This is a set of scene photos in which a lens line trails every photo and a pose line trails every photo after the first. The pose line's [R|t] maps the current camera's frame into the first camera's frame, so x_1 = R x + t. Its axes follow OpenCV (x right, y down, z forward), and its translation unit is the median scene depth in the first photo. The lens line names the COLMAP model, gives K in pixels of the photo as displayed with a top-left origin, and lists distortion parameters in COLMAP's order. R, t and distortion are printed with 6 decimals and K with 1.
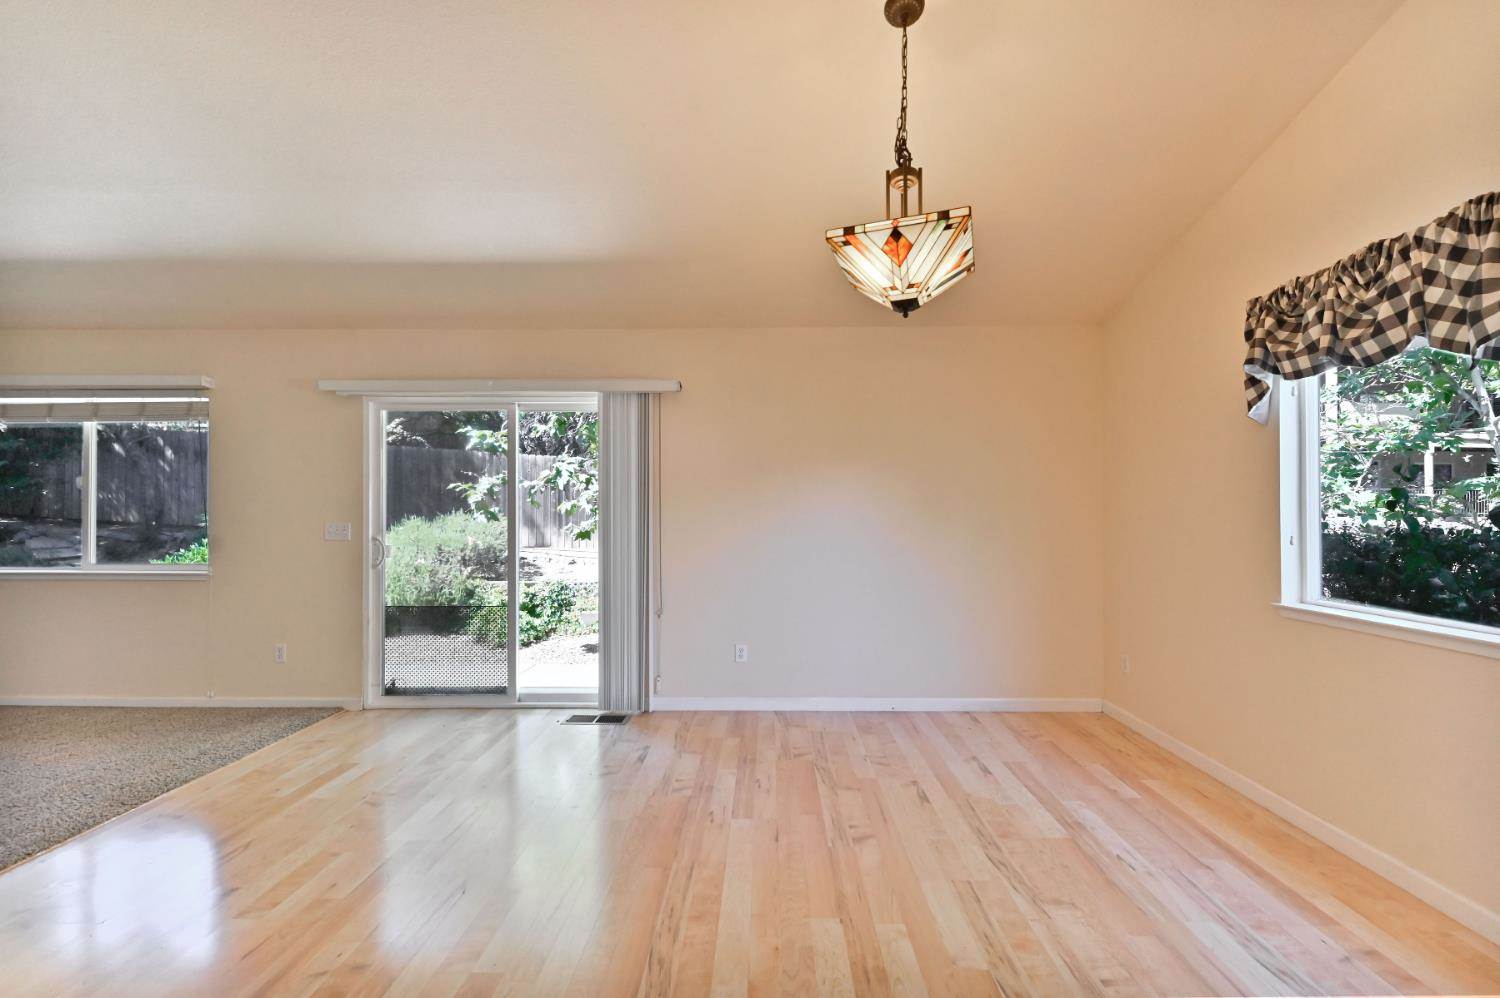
lens RADIAL K [[669.4, 0, 748.9], [0, 669.4, 507.3], [0, 0, 1]] dist [0.010067, -0.003777]
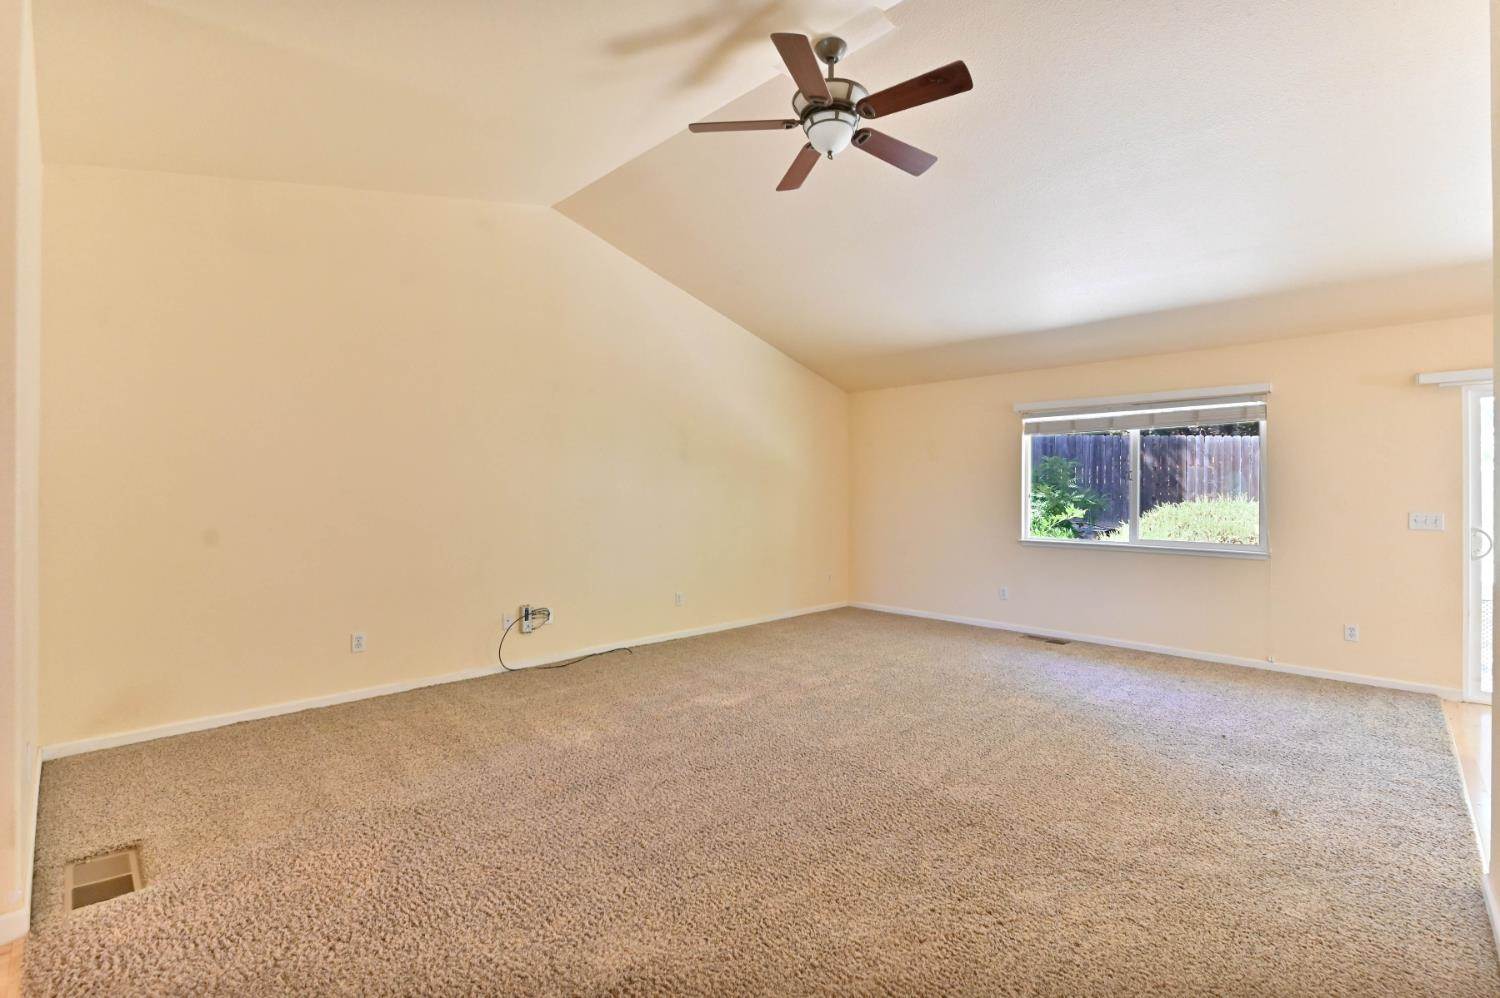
lens RADIAL K [[669.4, 0, 750.7], [0, 669.4, 497.9], [0, 0, 1]] dist [0.010067, -0.003777]
pose [[0.738574, 0.002432, -0.674168, -0.683500], [0.009611, 0.999854, 0.014135, -0.023520], [0.674103, -0.016919, 0.738443, -0.440539]]
